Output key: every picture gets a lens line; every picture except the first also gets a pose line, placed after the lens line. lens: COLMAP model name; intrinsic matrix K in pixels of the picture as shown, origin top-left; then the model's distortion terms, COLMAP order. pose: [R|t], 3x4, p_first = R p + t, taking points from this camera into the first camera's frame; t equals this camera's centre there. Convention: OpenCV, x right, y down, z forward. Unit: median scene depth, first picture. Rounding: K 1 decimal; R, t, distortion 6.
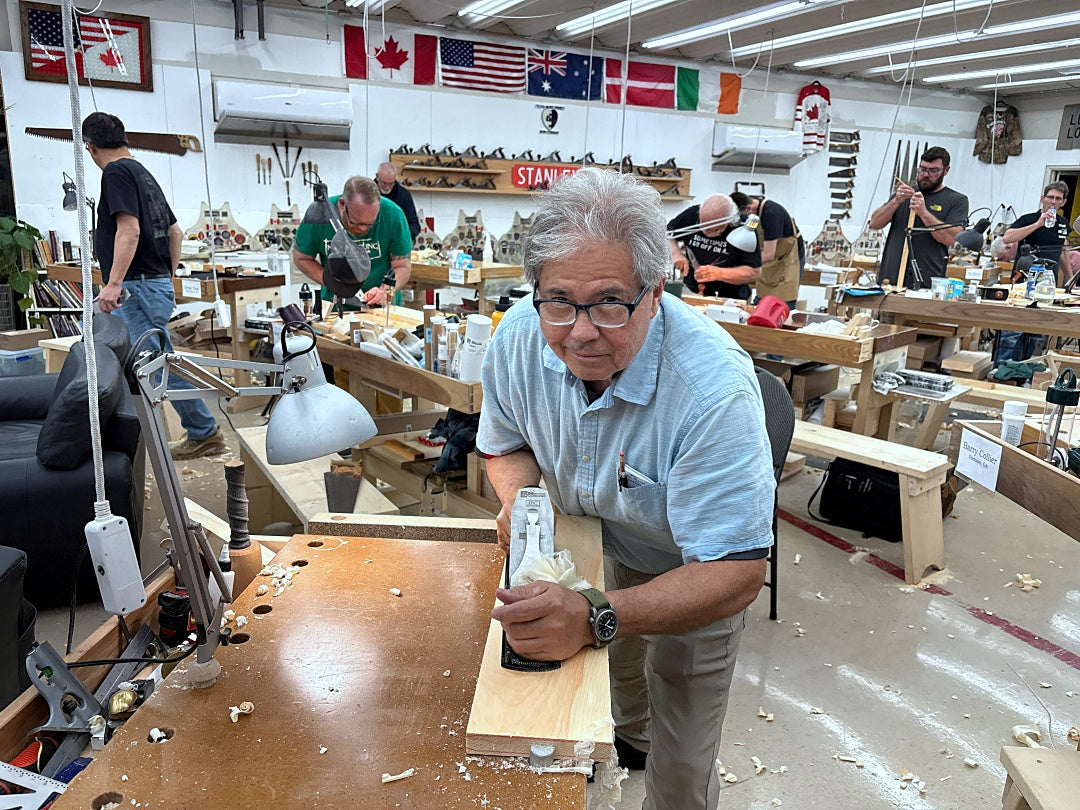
lens RADIAL K [[790.6, 0, 523.6], [0, 790.6, 406.7], [0, 0, 1]] dist [0.026267, 0.005988]
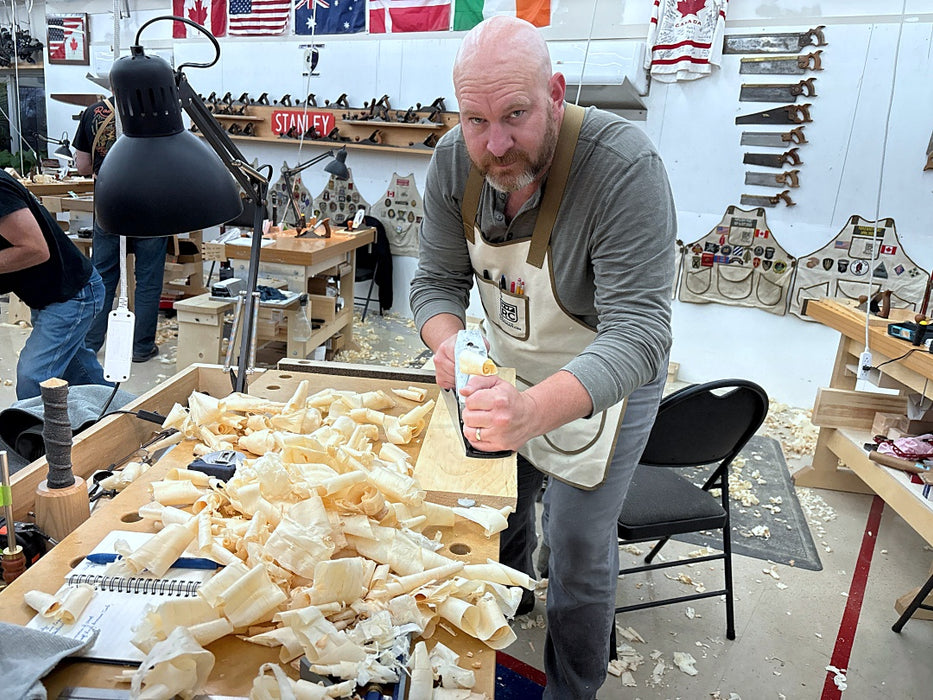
lens RADIAL K [[687.8, 0, 467.0], [0, 687.8, 338.0], [0, 0, 1]] dist [0.028271, -0.005062]
pose [[0.531192, 0.222349, -0.817555, 0.840992], [-0.266258, 0.959871, 0.088058, -0.178768], [0.804327, 0.170905, 0.569078, 0.760140]]
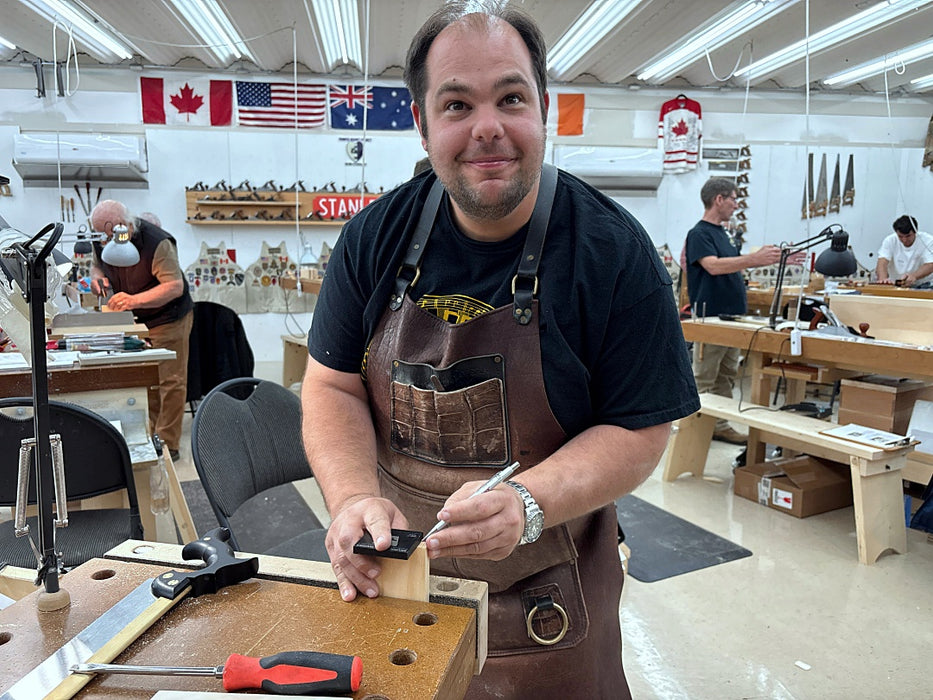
lens RADIAL K [[714.4, 0, 461.0], [0, 714.4, 351.9], [0, 0, 1]] dist [0.027164, -0.010738]
pose [[0.950832, 0.027334, -0.308500, 0.450673], [-0.056025, 0.994845, -0.084529, -0.041478], [0.304599, 0.097657, 0.947461, 0.210058]]
